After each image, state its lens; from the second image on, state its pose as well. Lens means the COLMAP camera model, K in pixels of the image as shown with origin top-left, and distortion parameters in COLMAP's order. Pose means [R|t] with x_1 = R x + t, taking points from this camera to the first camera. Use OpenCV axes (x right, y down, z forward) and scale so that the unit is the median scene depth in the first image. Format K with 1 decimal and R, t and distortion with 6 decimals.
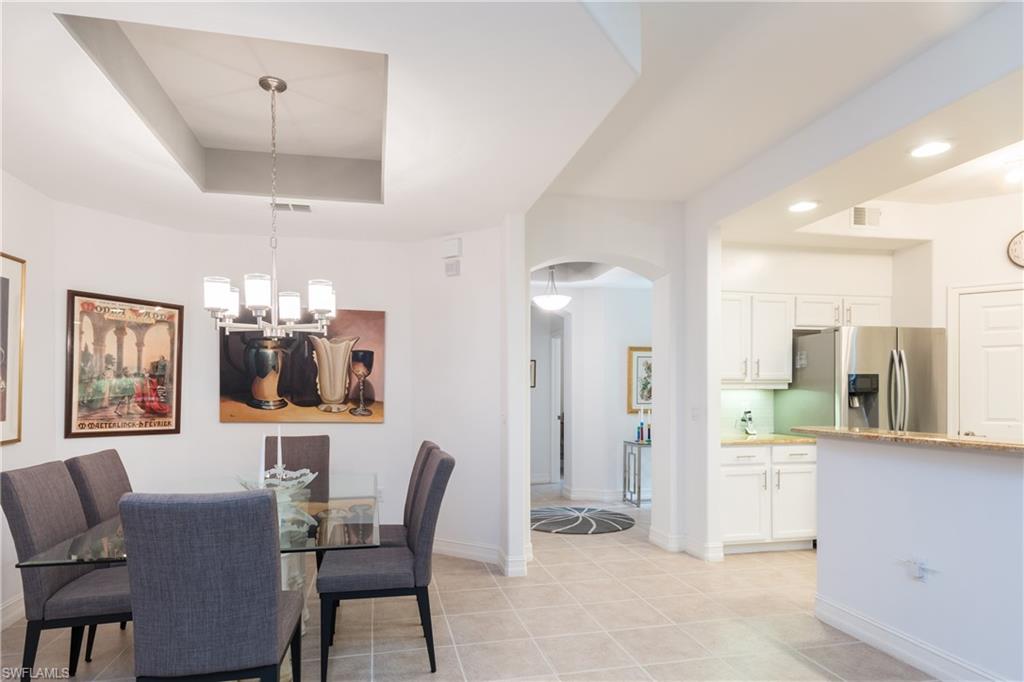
lens RADIAL K [[569.2, 0, 509.5], [0, 569.2, 391.5], [0, 0, 1]] dist [-0.002754, -0.000164]
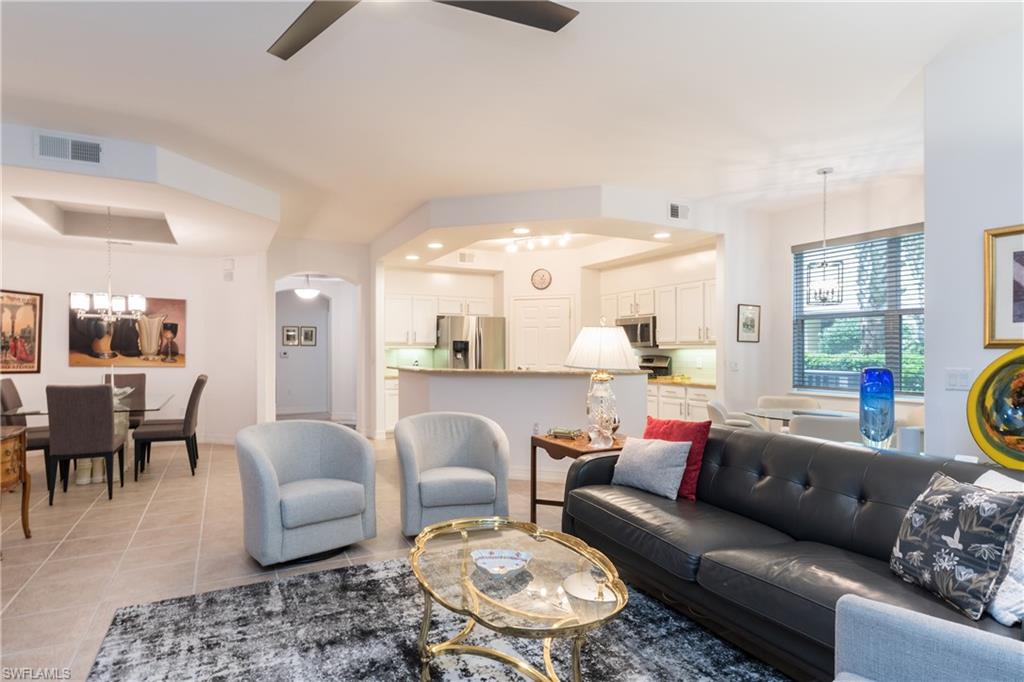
lens RADIAL K [[531.4, 0, 498.7], [0, 531.4, 354.6], [0, 0, 1]] dist [0.004751, 0.000212]
pose [[0.969613, 0.004466, 0.244603, 0.307197], [-0.006672, 0.999944, 0.008193, 0.000064], [-0.244553, -0.009576, 0.969589, -0.777932]]
